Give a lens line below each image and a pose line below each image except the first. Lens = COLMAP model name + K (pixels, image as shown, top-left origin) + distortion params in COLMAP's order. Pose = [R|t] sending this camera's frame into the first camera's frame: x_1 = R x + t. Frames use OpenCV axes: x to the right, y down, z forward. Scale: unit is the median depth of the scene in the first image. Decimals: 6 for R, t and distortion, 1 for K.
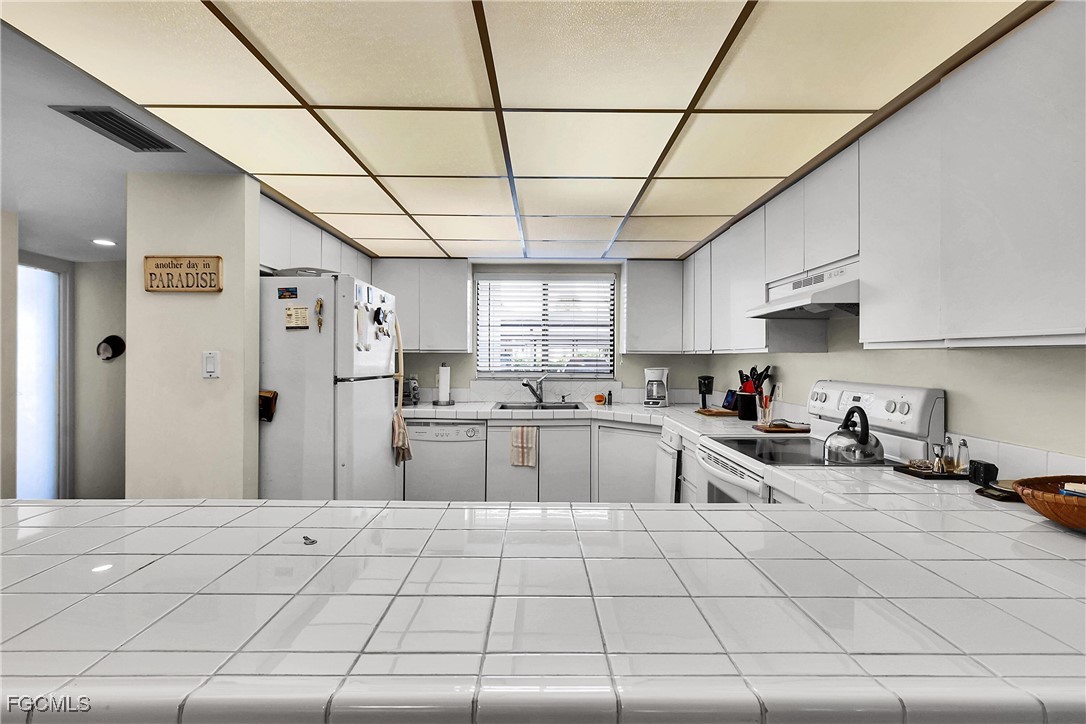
lens RADIAL K [[508.0, 0, 547.7], [0, 508.0, 358.2], [0, 0, 1]] dist [-0.000880, 0.000177]
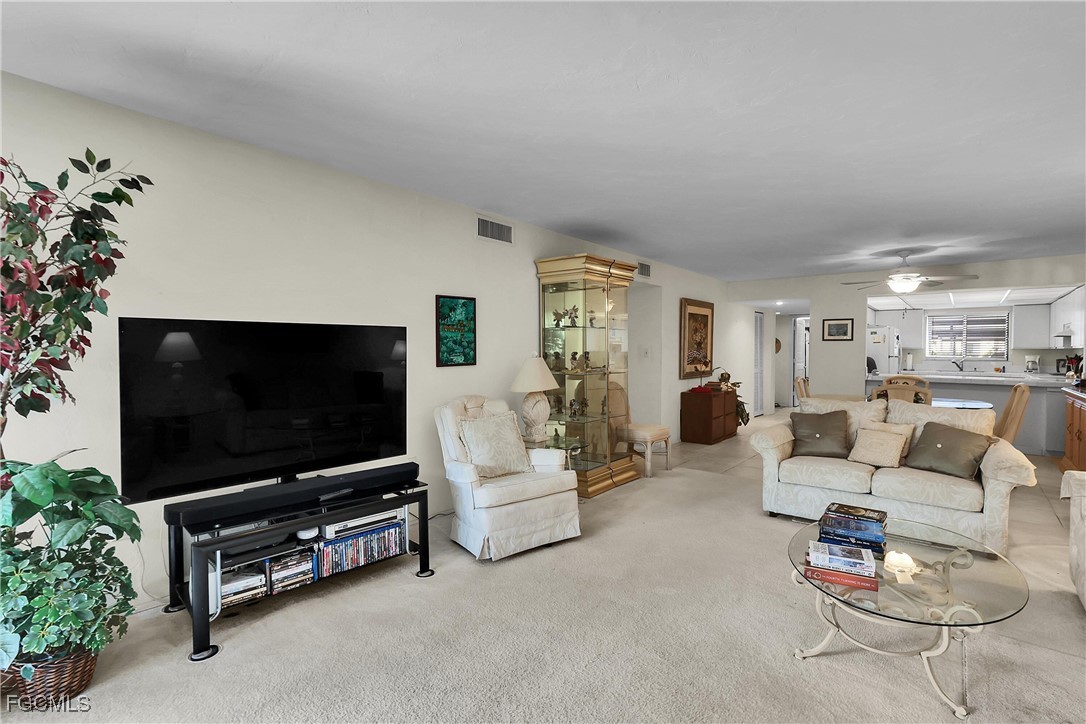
lens RADIAL K [[508.0, 0, 547.7], [0, 508.0, 358.2], [0, 0, 1]] dist [-0.000880, 0.000177]
pose [[0.768353, 0.009883, -0.639950, 0.014454], [-0.000885, 0.999896, 0.014380, 0.002537], [0.640025, -0.010483, 0.768282, -1.925804]]
